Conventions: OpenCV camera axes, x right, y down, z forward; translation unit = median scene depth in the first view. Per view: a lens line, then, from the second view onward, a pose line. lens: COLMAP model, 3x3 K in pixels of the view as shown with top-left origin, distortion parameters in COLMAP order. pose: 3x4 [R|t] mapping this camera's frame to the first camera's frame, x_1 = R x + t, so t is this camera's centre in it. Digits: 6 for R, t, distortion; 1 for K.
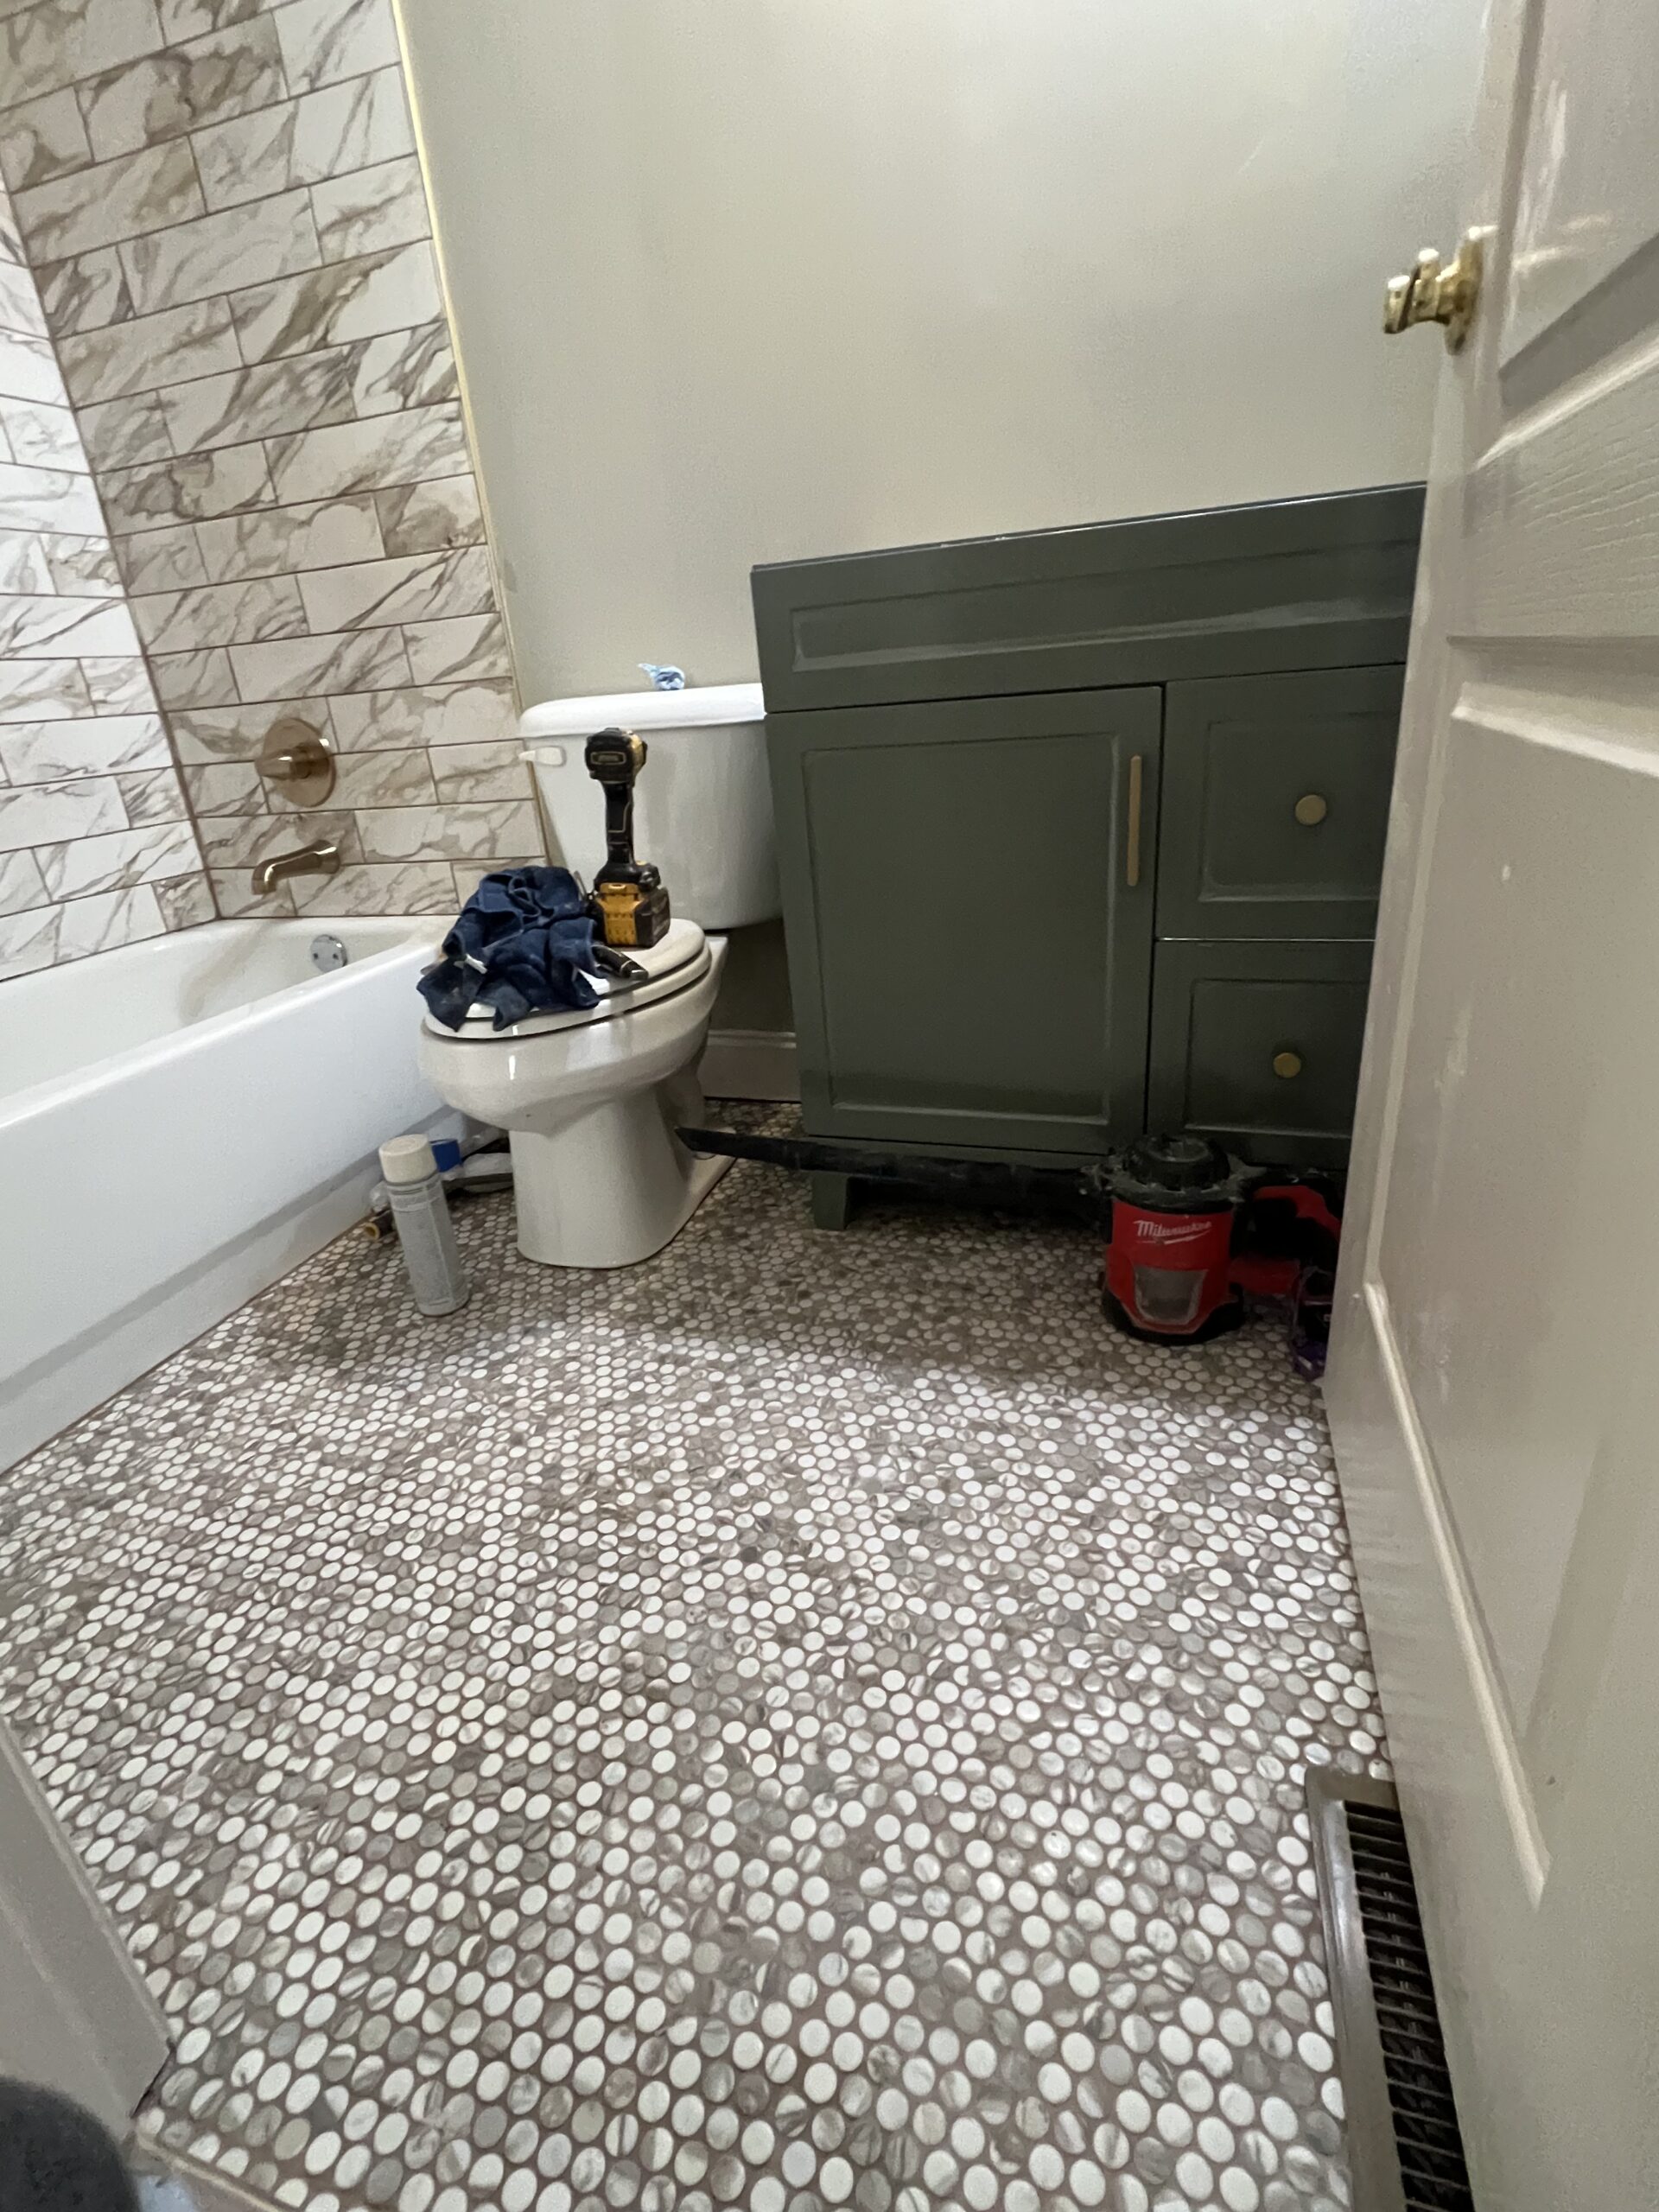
lens RADIAL K [[1046.5, 0, 825.5], [0, 1046.5, 1101.0], [0, 0, 1]] dist [-0.001276, -0.000061]
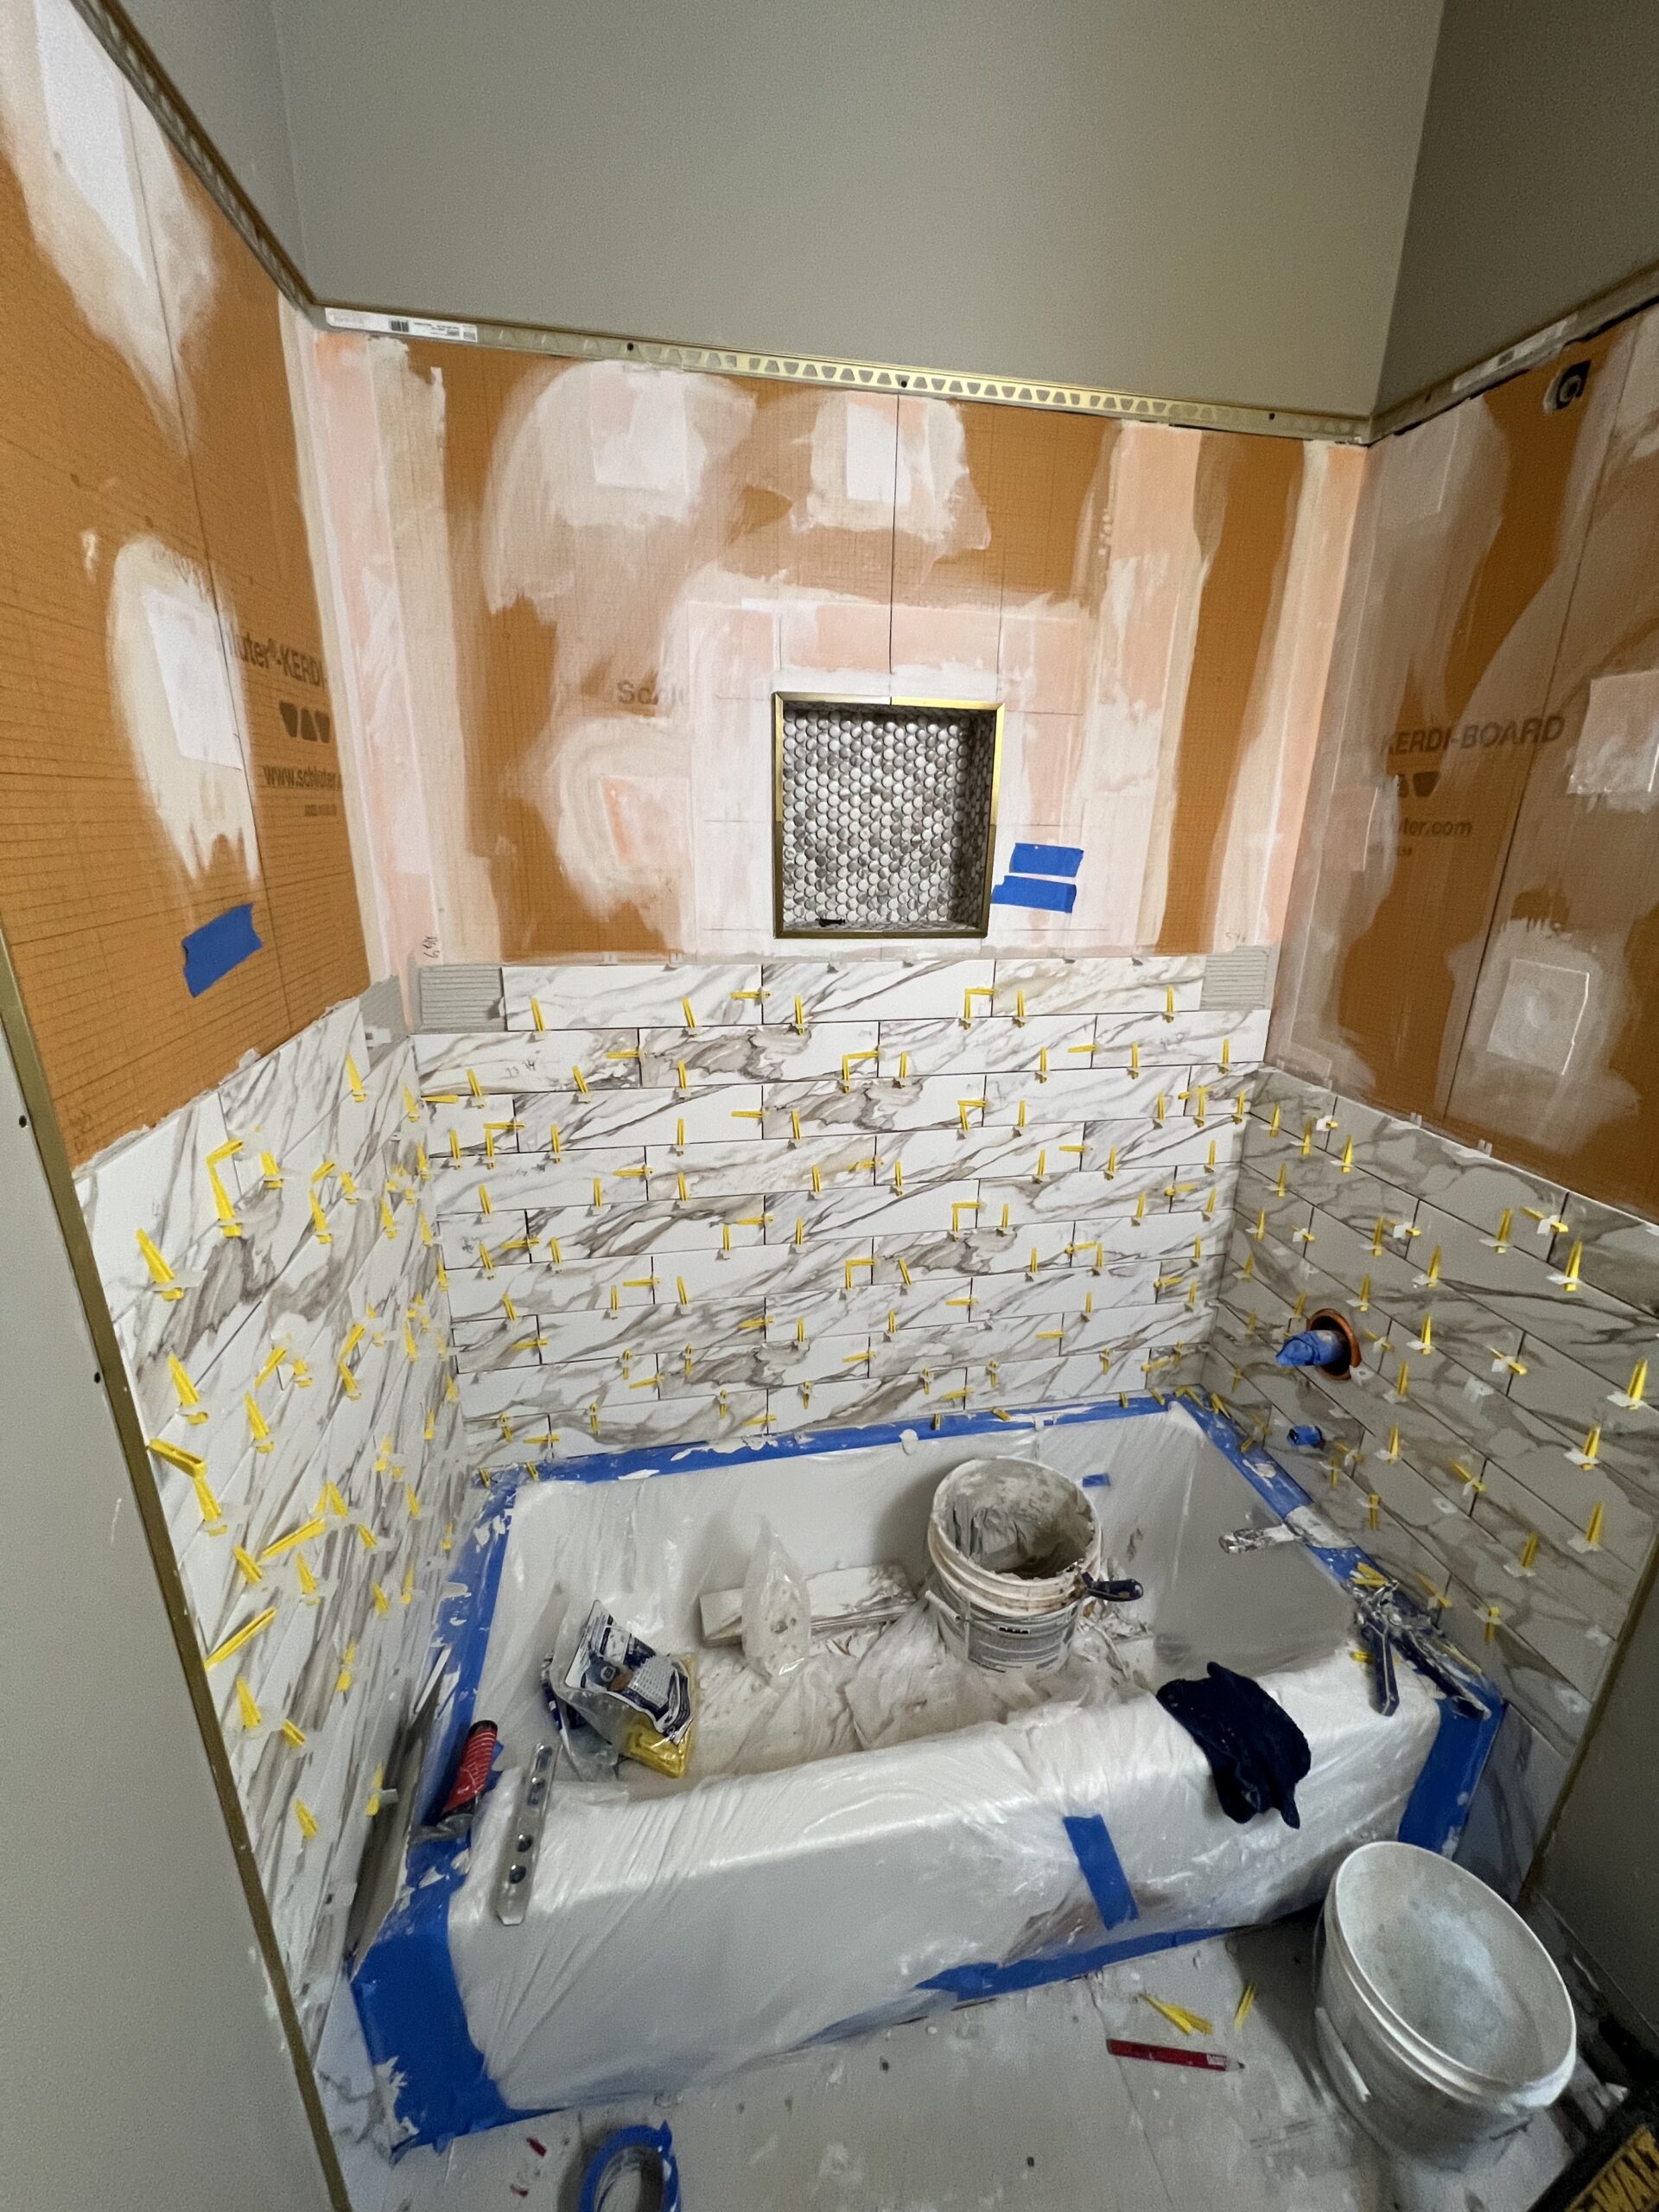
lens RADIAL K [[885.0, 0, 835.4], [0, 885.0, 1105.7], [0, 0, 1]] dist [0.000717, -0.000511]
pose [[0.487061, 0.354241, -0.798301, -0.267955], [-0.382814, 0.908157, 0.169425, -0.711818], [0.785000, 0.223081, 0.577936, 0.277819]]
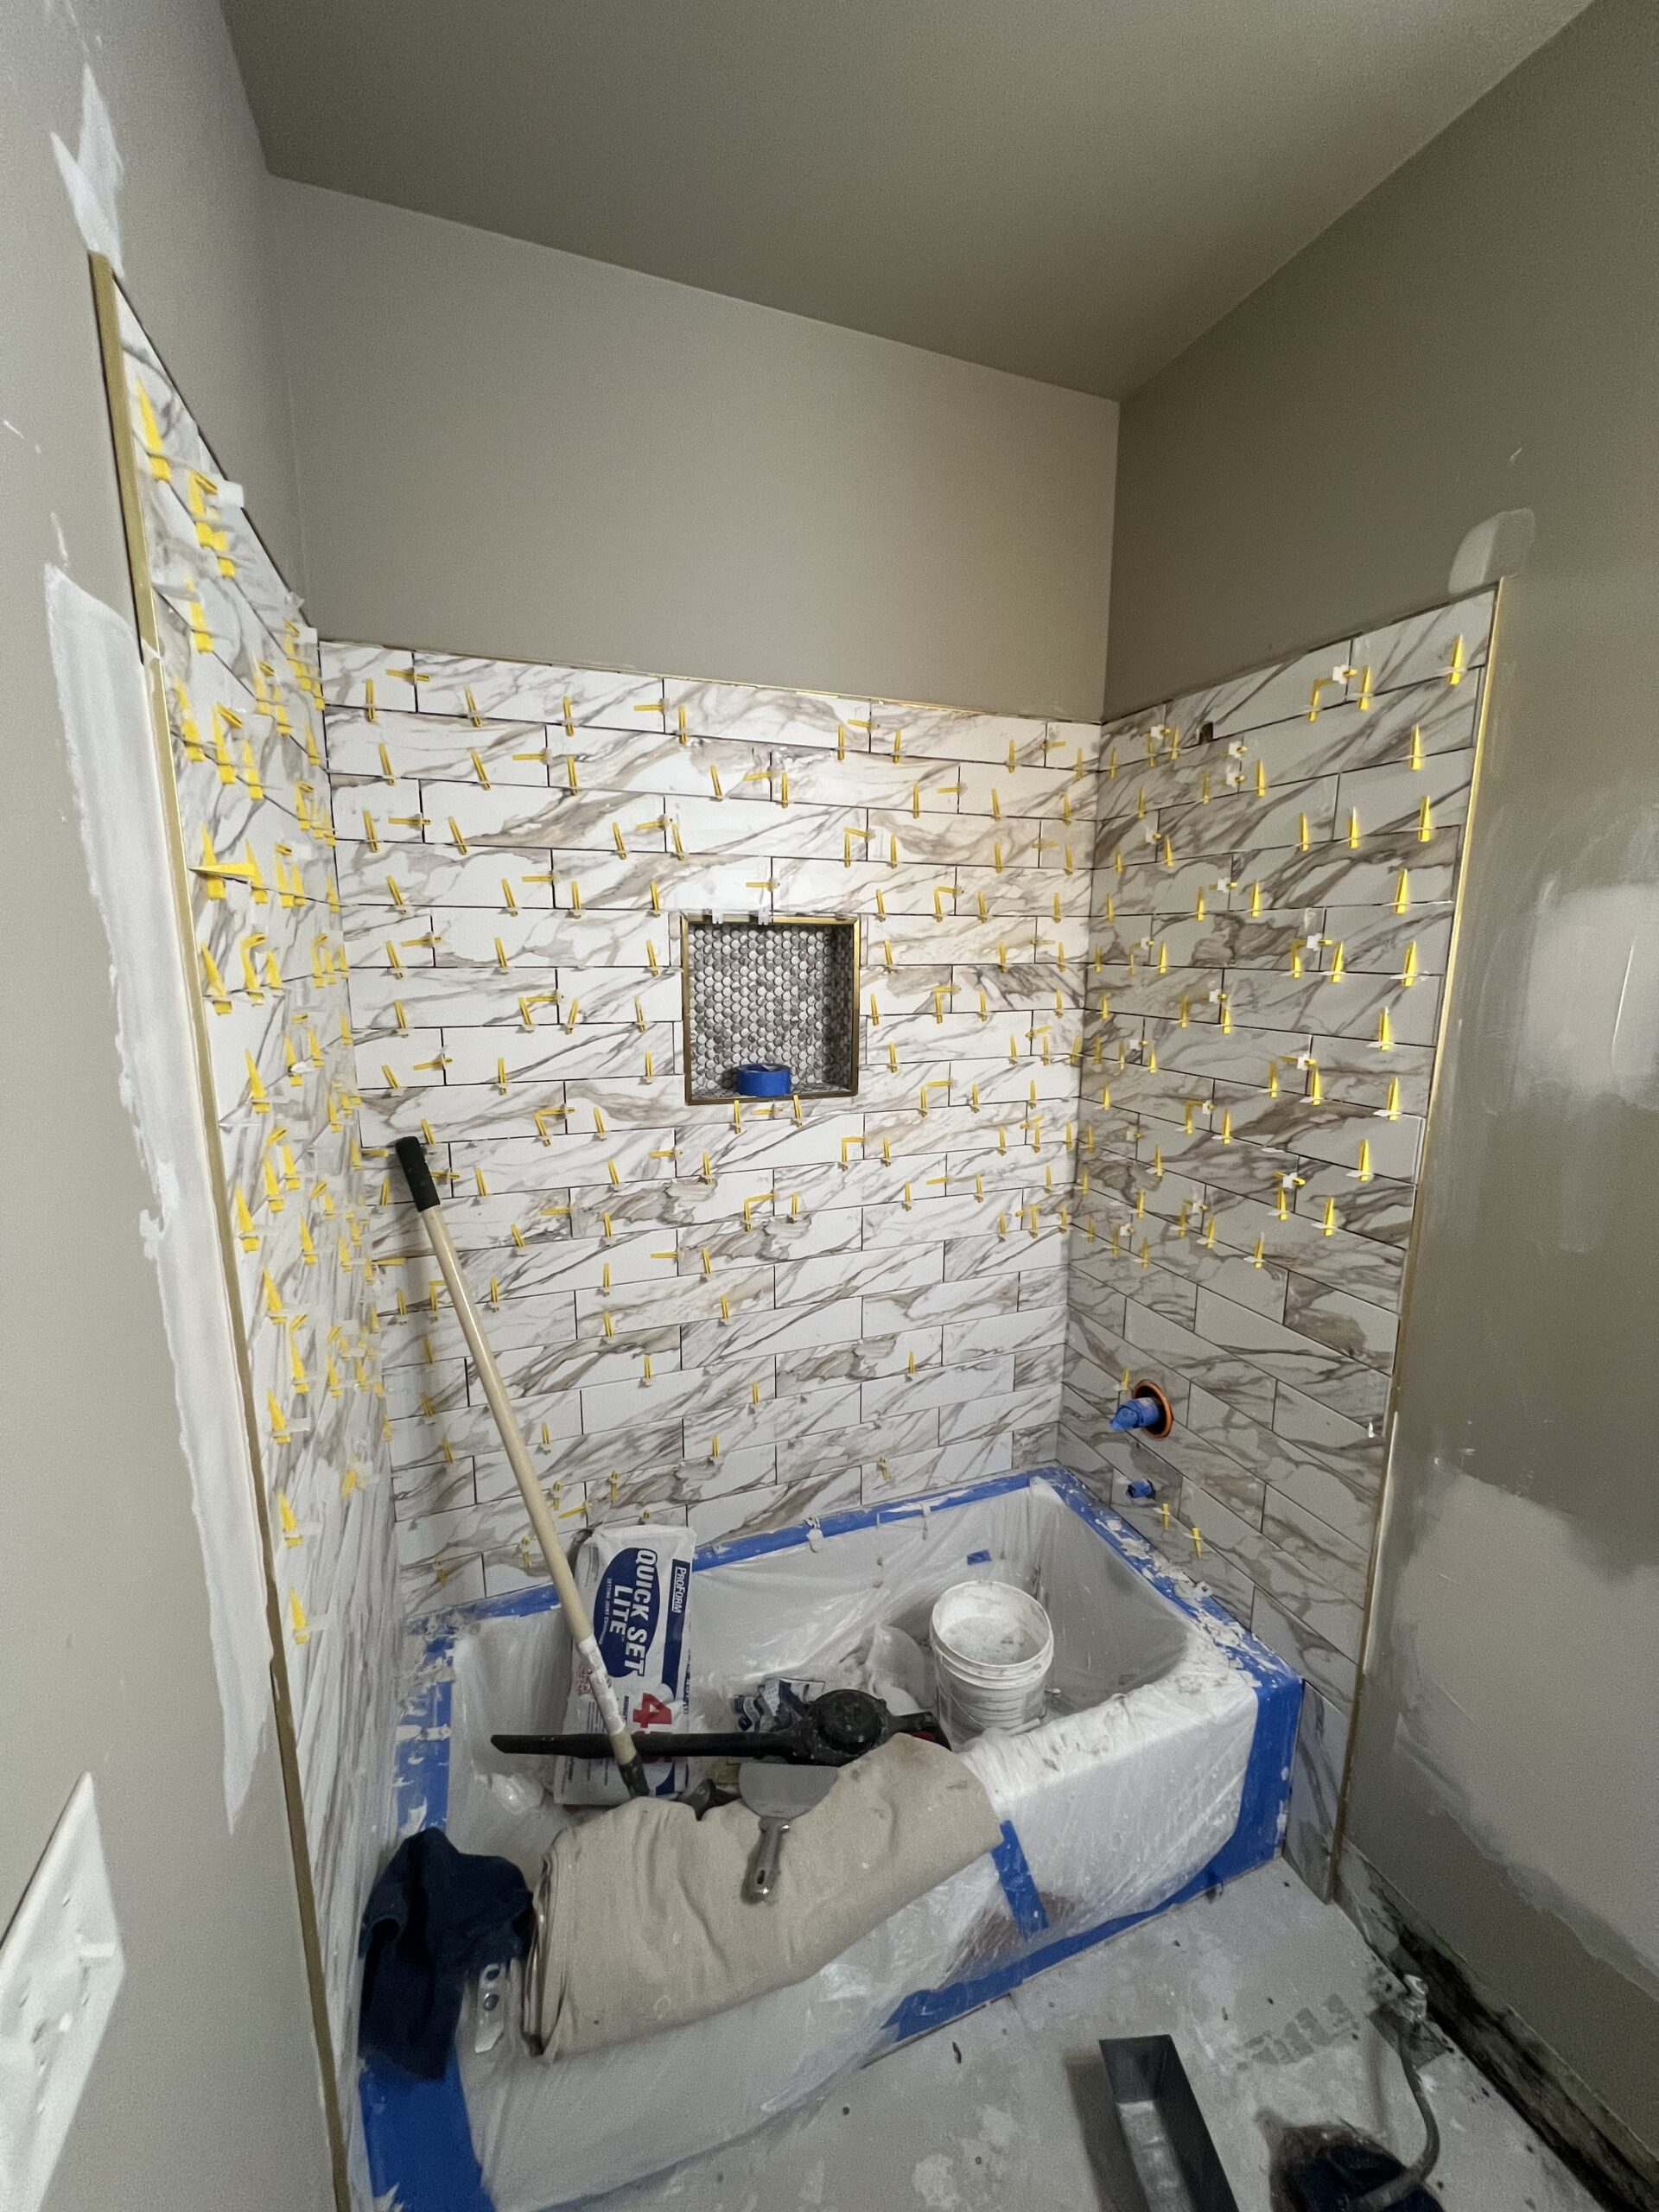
lens RADIAL K [[885.0, 0, 834.4], [0, 885.0, 1107.0], [0, 0, 1]] dist [0.000717, -0.000511]
pose [[0.634643, 0.220359, -0.740723, -0.138776], [-0.344609, 0.938610, -0.016028, -0.739298], [0.691718, 0.265432, 0.671619, 0.080598]]
